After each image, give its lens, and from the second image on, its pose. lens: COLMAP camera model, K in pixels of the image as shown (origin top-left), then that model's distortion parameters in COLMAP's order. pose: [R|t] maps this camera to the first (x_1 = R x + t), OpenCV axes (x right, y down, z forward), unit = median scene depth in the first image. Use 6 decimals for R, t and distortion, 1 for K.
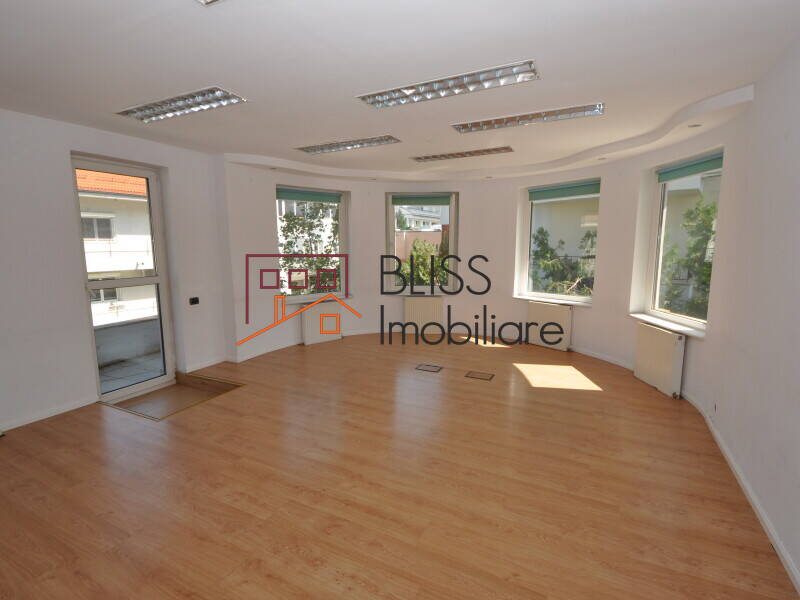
lens RADIAL K [[393.0, 0, 404.5], [0, 393.0, 301.8], [0, 0, 1]] dist [0.011364, -0.000314]
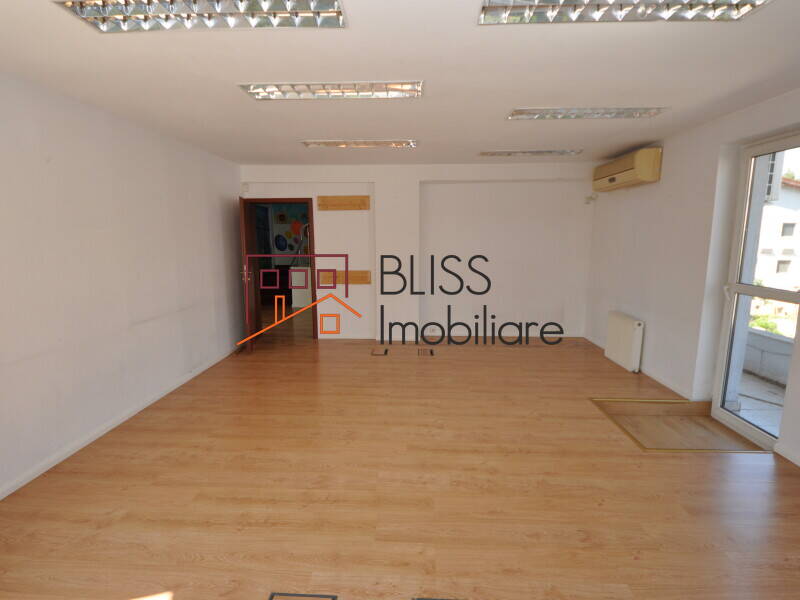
lens RADIAL K [[393.0, 0, 391.6], [0, 393.0, 298.8], [0, 0, 1]] dist [0.011364, -0.000314]
pose [[-0.921349, 0.069878, -0.382404, 0.310263], [-0.051725, 0.952927, 0.298755, -0.279225], [0.385280, 0.295038, -0.874364, 1.694884]]
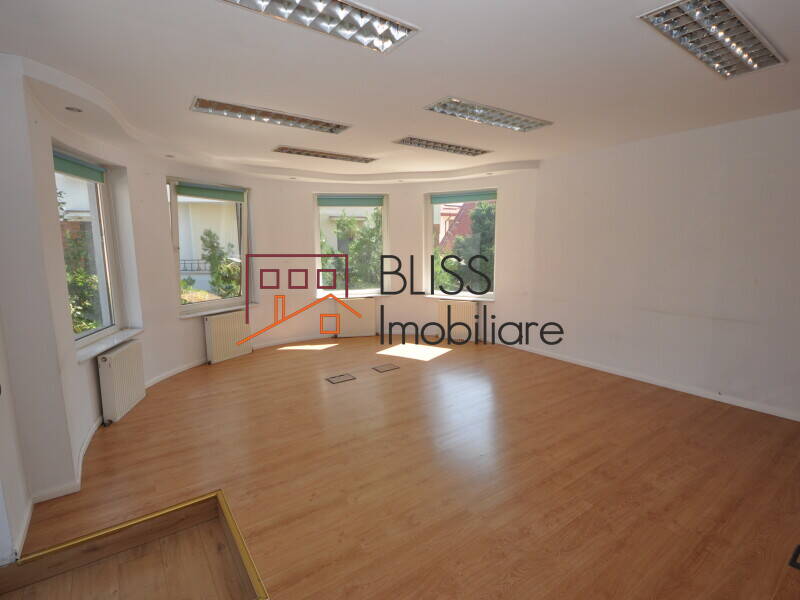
lens RADIAL K [[393.0, 0, 398.6], [0, 393.0, 301.9], [0, 0, 1]] dist [0.011364, -0.000314]
pose [[0.476371, -0.135376, 0.868760, -0.936798], [0.141885, 0.986962, 0.075995, -0.090662], [-0.867721, 0.087063, 0.489368, 0.573963]]
